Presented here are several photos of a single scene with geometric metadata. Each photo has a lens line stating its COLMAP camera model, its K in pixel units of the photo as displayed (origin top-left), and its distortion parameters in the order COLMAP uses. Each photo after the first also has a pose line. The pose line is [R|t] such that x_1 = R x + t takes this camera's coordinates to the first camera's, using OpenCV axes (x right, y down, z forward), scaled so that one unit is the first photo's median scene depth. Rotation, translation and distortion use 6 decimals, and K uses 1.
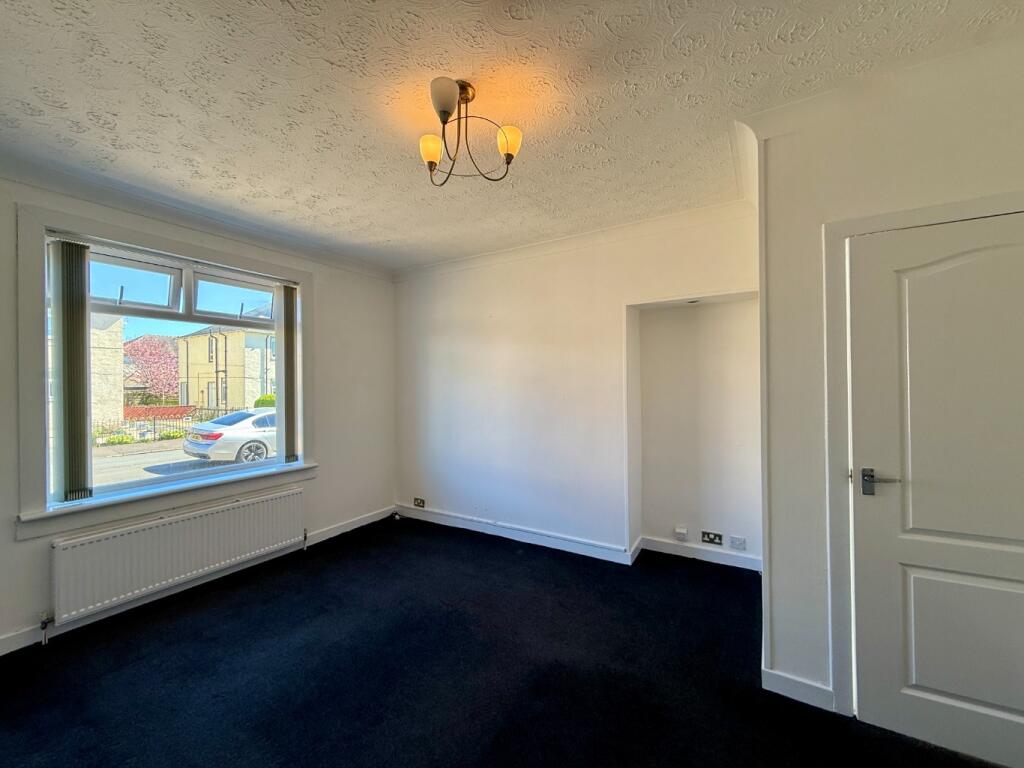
lens RADIAL K [[409.4, 0, 507.9], [0, 409.4, 384.6], [0, 0, 1]] dist [0.001307, -0.001228]
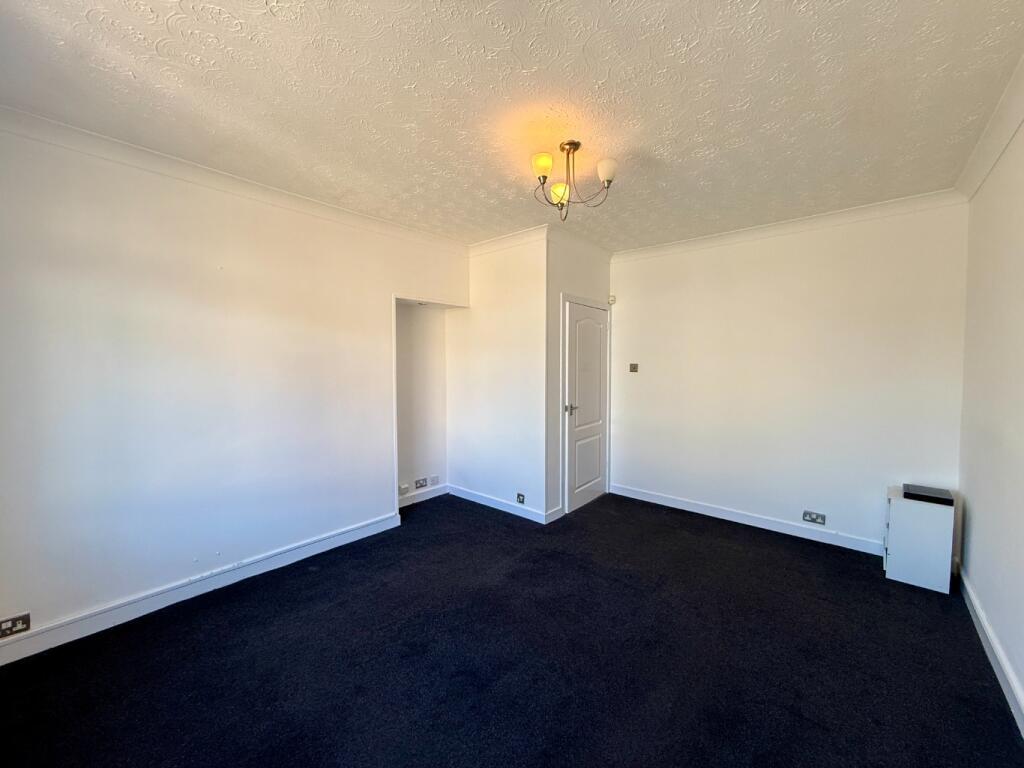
lens RADIAL K [[409.4, 0, 509.7], [0, 409.4, 385.5], [0, 0, 1]] dist [0.001307, -0.001228]
pose [[0.150748, -0.037823, 0.987848, -0.790460], [-0.001365, 0.999259, 0.038468, 0.006031], [-0.988571, -0.007148, 0.150584, 0.538502]]
